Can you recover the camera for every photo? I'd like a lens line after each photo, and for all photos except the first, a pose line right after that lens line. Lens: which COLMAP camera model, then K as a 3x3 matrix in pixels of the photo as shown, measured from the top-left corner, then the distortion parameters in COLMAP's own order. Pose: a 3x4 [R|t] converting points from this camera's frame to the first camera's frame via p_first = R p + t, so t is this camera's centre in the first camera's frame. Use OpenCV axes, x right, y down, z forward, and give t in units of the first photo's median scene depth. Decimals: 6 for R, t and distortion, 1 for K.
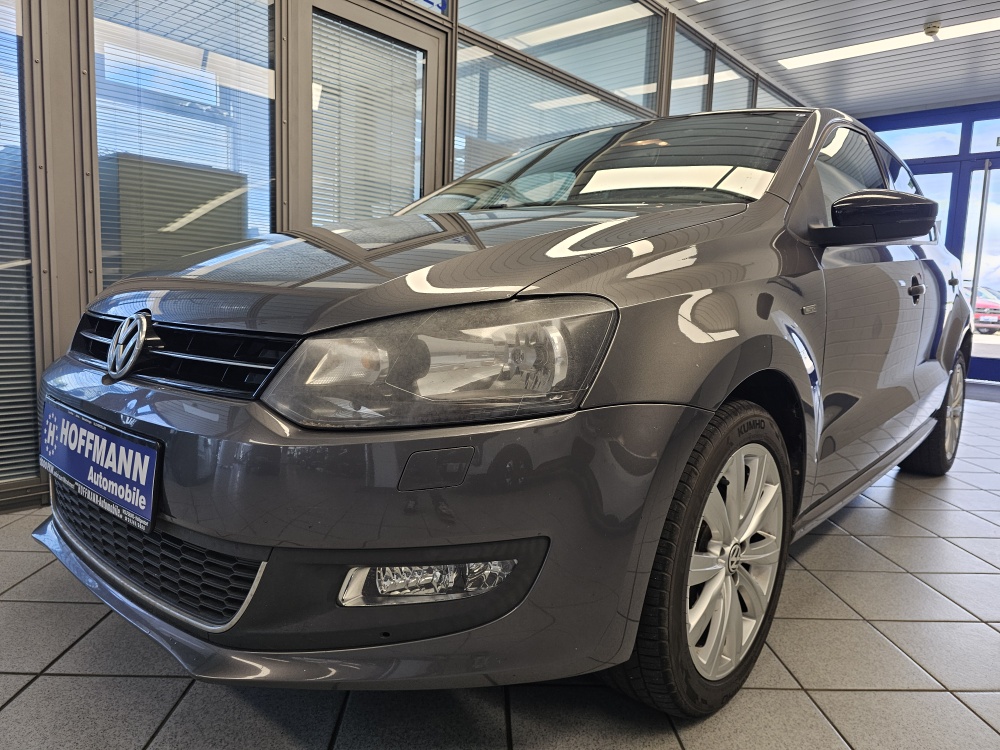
lens RADIAL K [[679.2, 0, 504.1], [0, 679.2, 359.6], [0, 0, 1]] dist [0.053991, -0.063625]
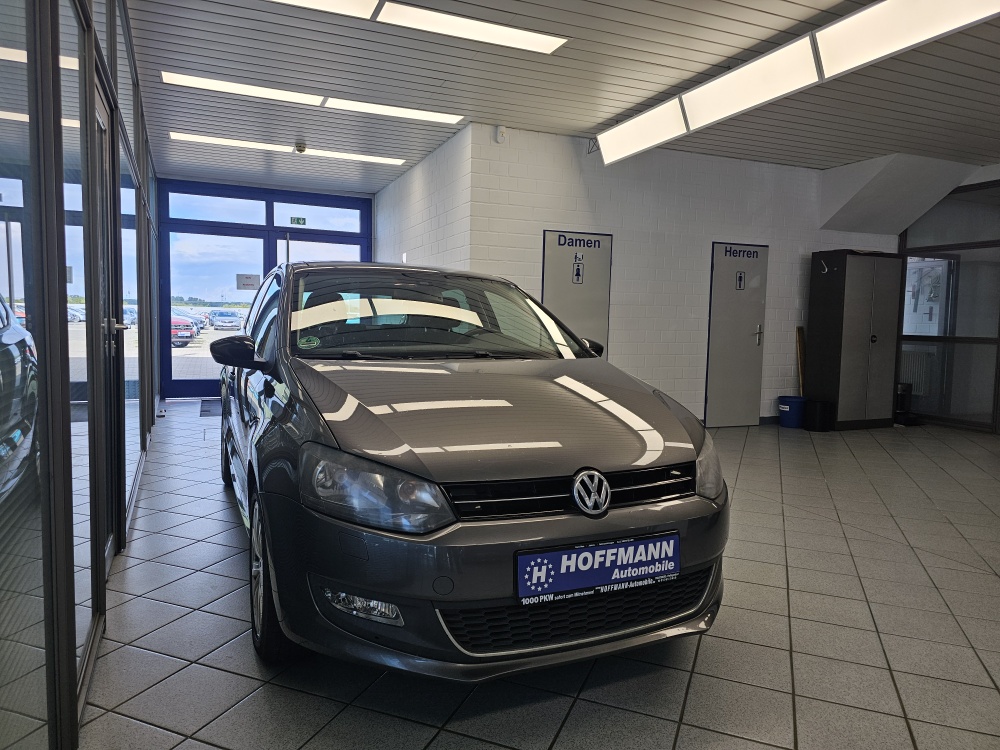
lens RADIAL K [[668.4, 0, 492.1], [0, 668.4, 366.5], [0, 0, 1]] dist [0.066515, -0.073441]
pose [[0.417323, -0.093921, 0.903892, -1.887740], [0.093209, 0.993823, 0.060232, -0.395898], [-0.903965, 0.059115, 0.423500, 0.501028]]
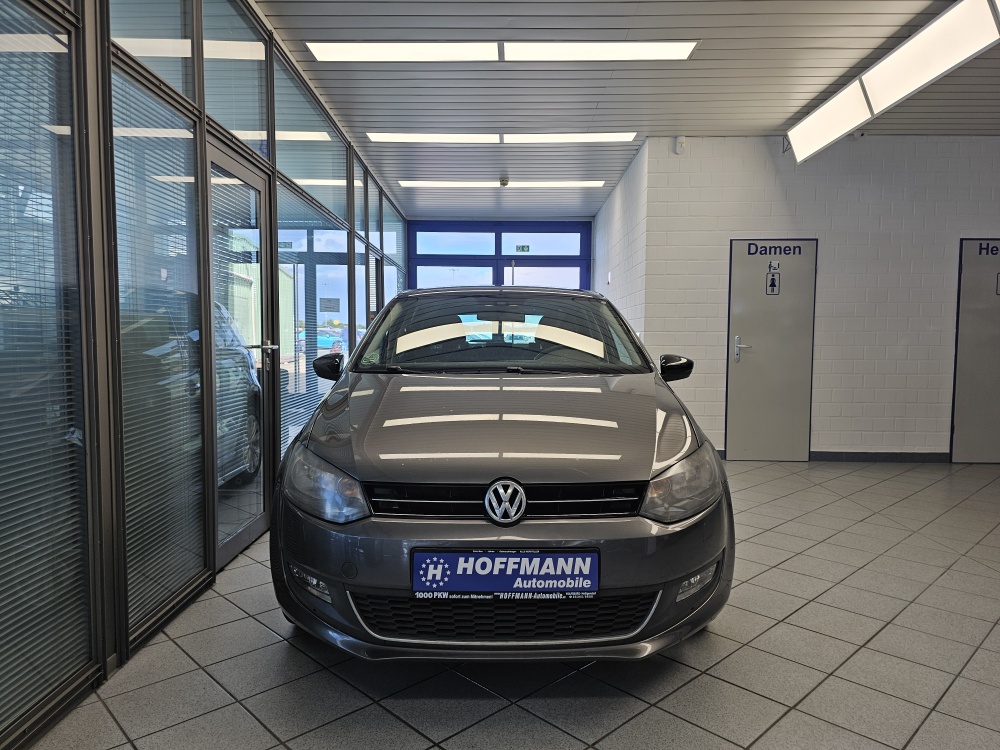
lens RADIAL K [[670.3, 0, 500.0], [0, 670.3, 375.0], [0, 0, 1]] dist [0.052715, -0.066597]
pose [[0.747369, -0.075193, 0.660141, -1.487717], [0.097536, 0.995228, 0.002937, -0.304097], [-0.657211, 0.062192, 0.751136, -0.197268]]
